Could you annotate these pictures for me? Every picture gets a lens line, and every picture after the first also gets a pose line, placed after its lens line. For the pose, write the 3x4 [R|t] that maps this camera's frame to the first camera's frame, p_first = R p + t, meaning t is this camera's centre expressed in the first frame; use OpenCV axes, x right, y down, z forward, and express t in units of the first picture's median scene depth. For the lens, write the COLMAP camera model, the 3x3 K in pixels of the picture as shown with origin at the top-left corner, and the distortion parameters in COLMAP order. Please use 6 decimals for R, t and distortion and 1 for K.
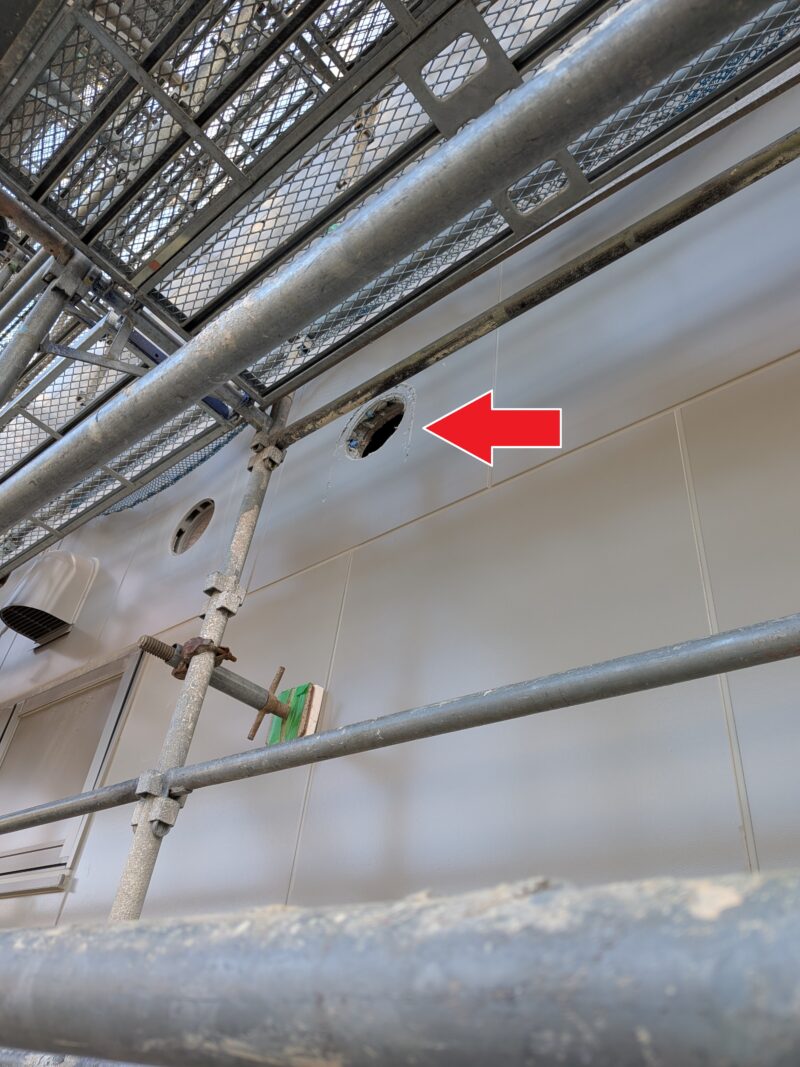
lens RADIAL K [[737.3, 0, 399.2], [0, 737.3, 562.5], [0, 0, 1]] dist [0.093678, -0.105566]
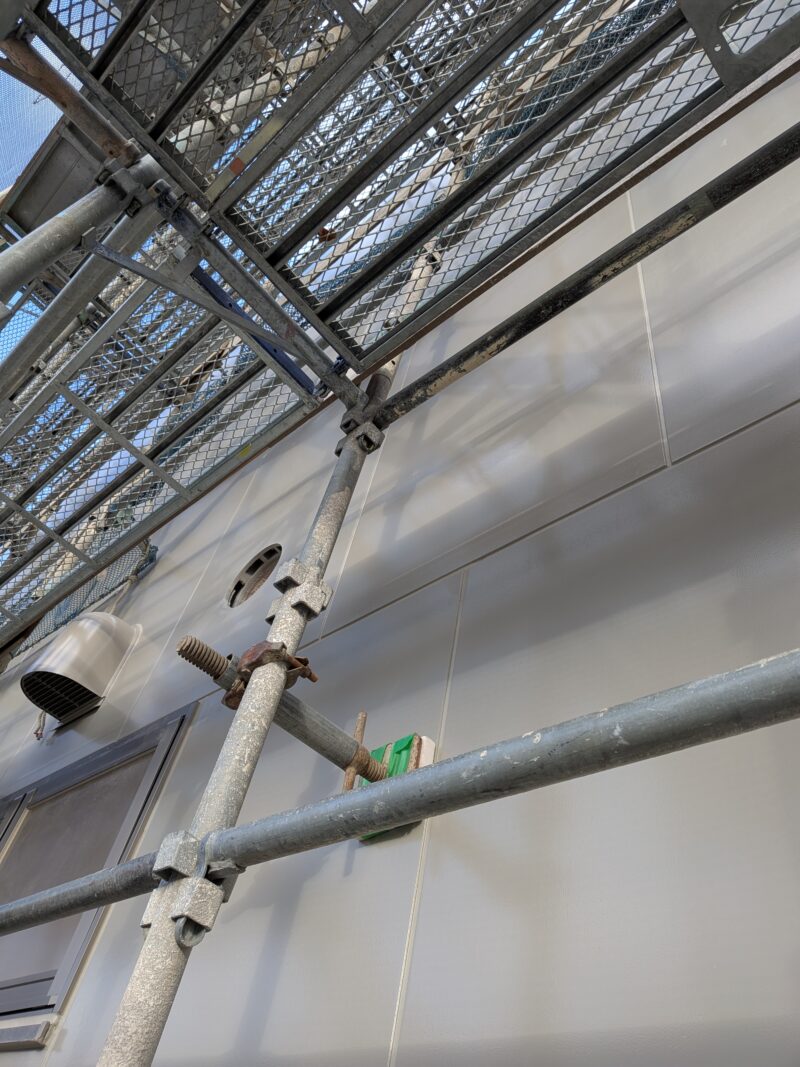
lens RADIAL K [[737.3, 0, 399.2], [0, 737.3, 562.5], [0, 0, 1]] dist [0.093678, -0.105566]
pose [[0.997694, 0.011470, -0.066892, -0.101332], [-0.023844, 0.982022, -0.187253, 0.150472], [0.063542, 0.188416, 0.980032, 0.325019]]
